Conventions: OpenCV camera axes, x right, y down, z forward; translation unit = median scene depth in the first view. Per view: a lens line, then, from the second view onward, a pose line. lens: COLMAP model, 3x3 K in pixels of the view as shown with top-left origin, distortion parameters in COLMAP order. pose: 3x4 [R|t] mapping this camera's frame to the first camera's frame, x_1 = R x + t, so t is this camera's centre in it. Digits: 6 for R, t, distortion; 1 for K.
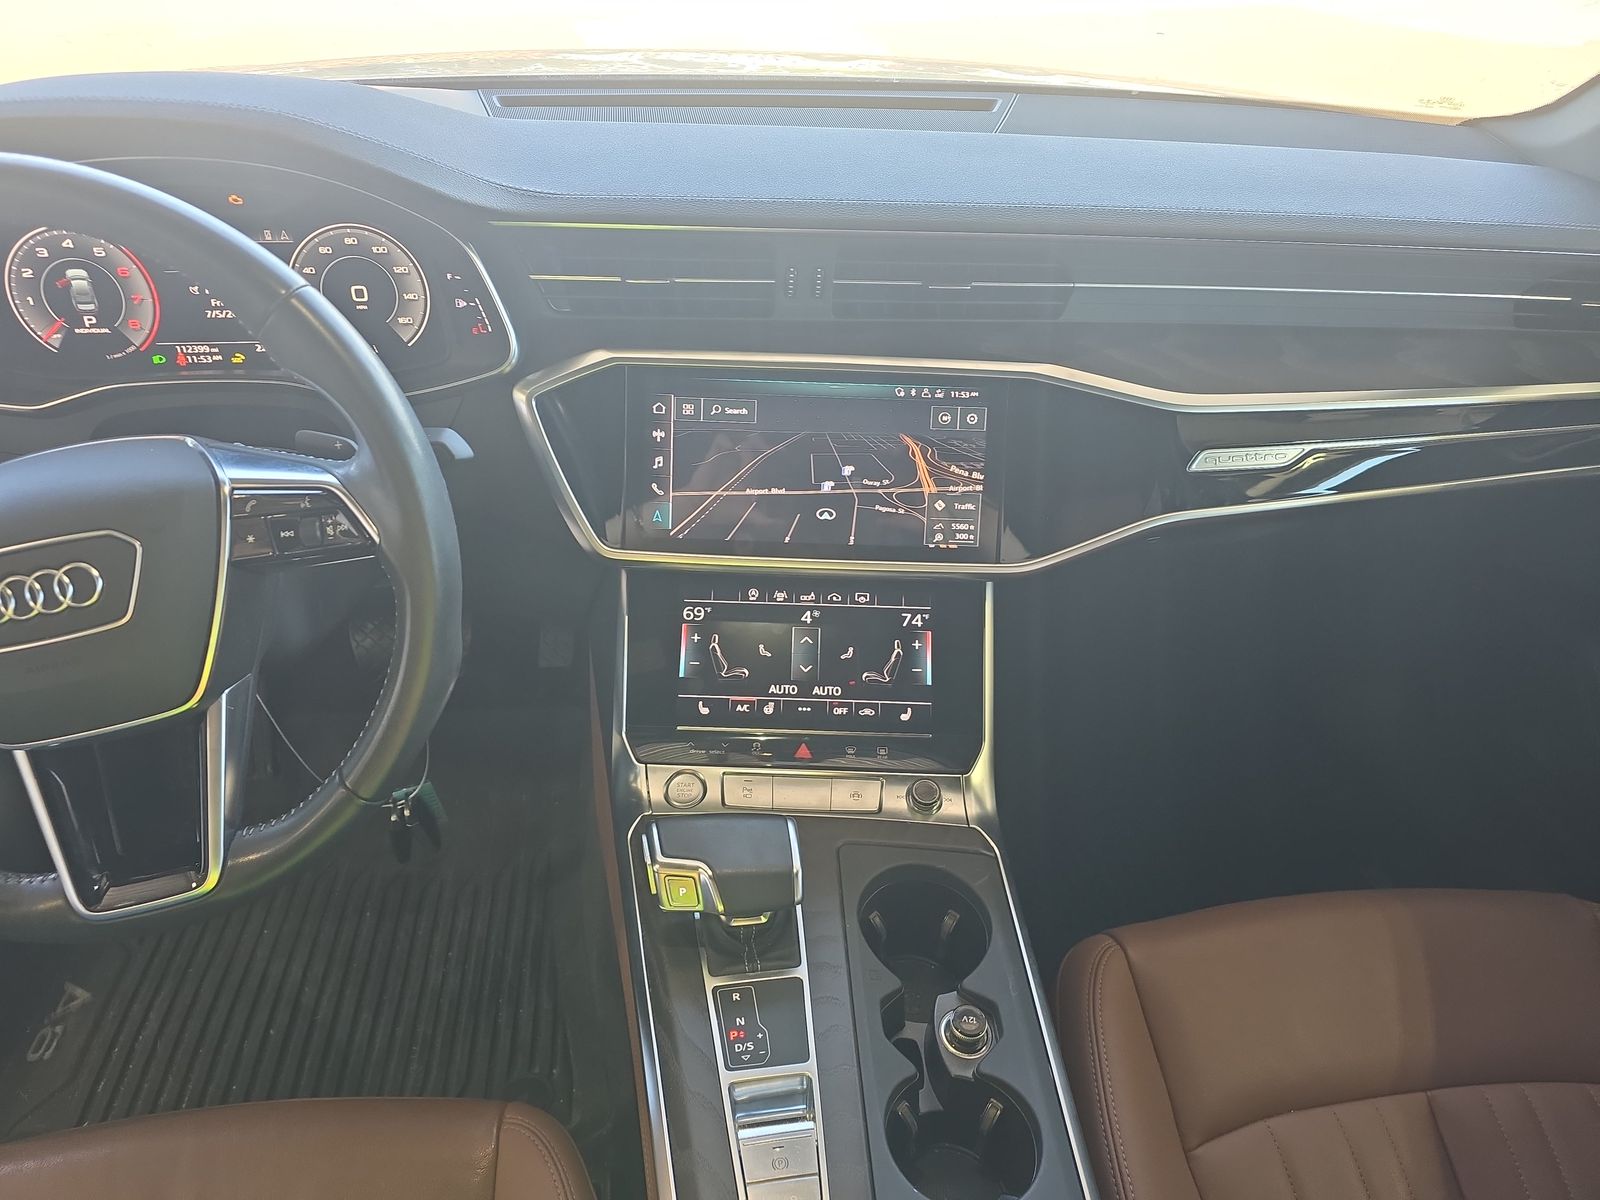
lens RADIAL K [[1032.6, 0, 810.3], [0, 1032.6, 600.7], [0, 0, 1]] dist [0.018346, -0.025437]
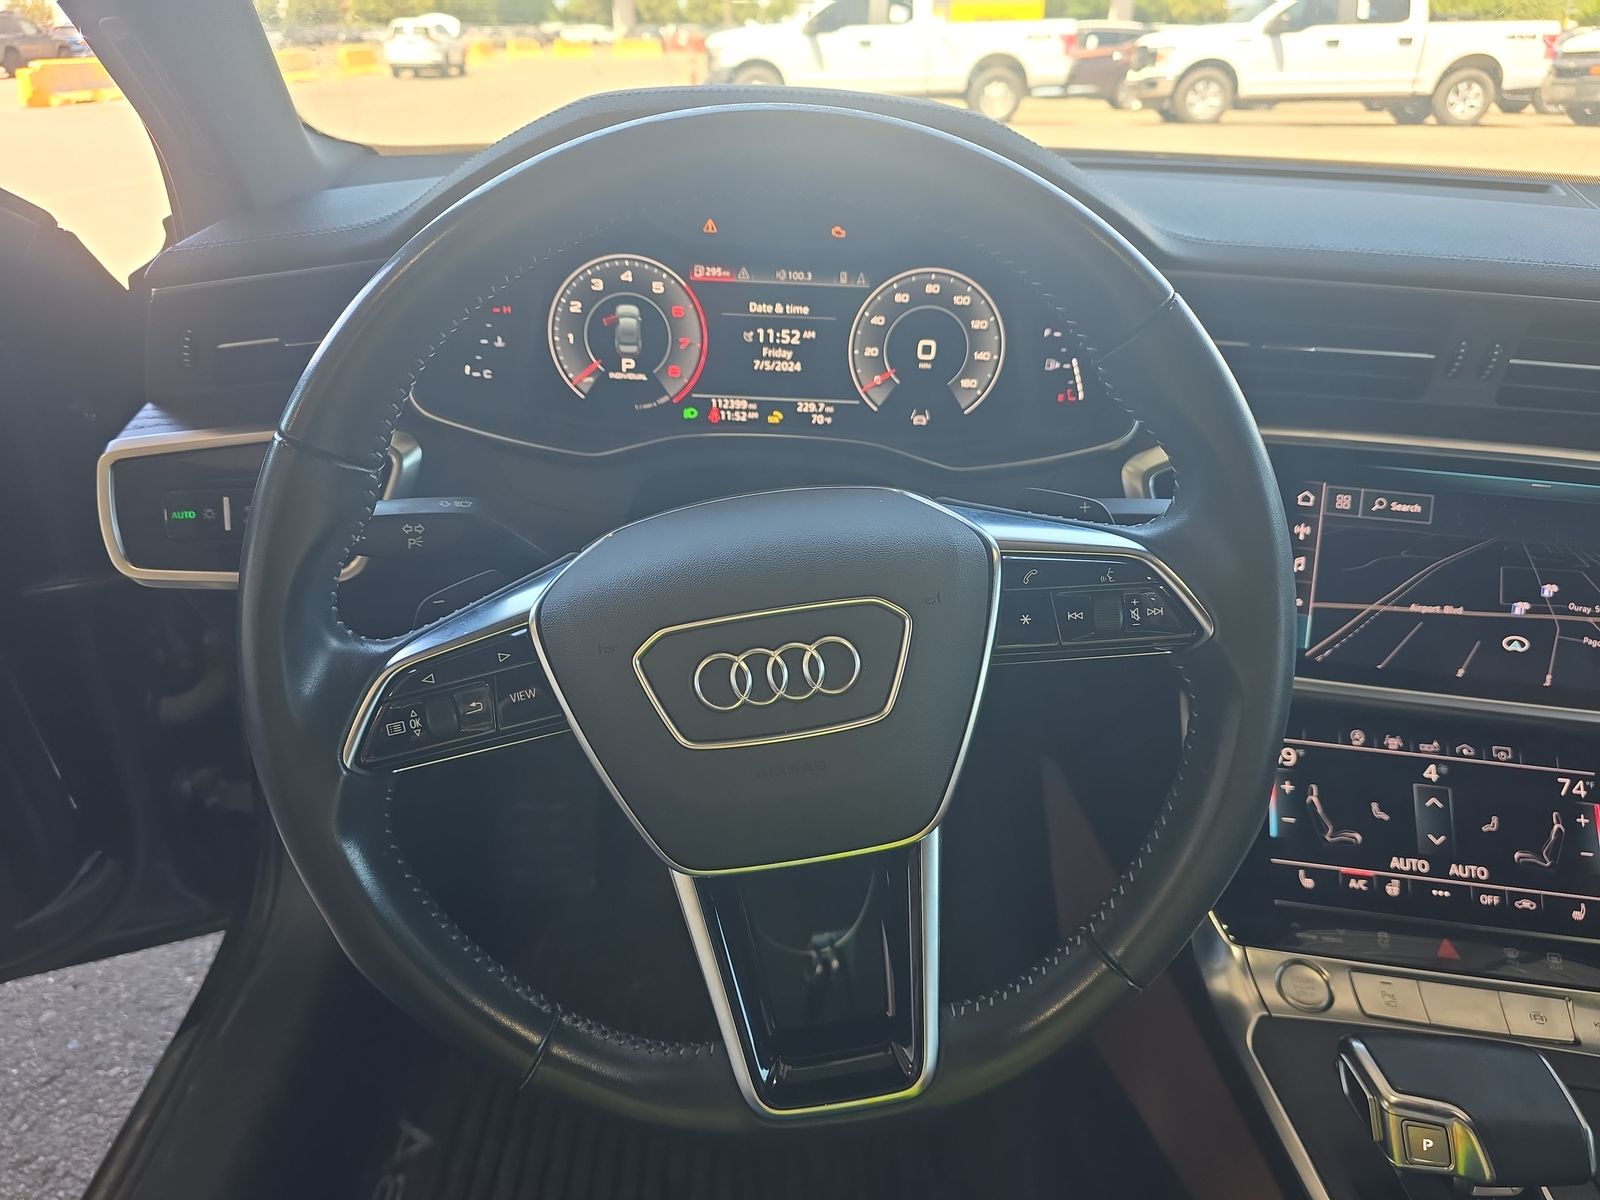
lens RADIAL K [[1032.6, 0, 800.8], [0, 1032.6, 614.8], [0, 0, 1]] dist [0.018346, -0.025437]
pose [[0.991776, 0.068448, -0.108141, -0.437836], [-0.080031, 0.991068, -0.106677, 0.020909], [0.099874, 0.114455, 0.988395, 0.171180]]
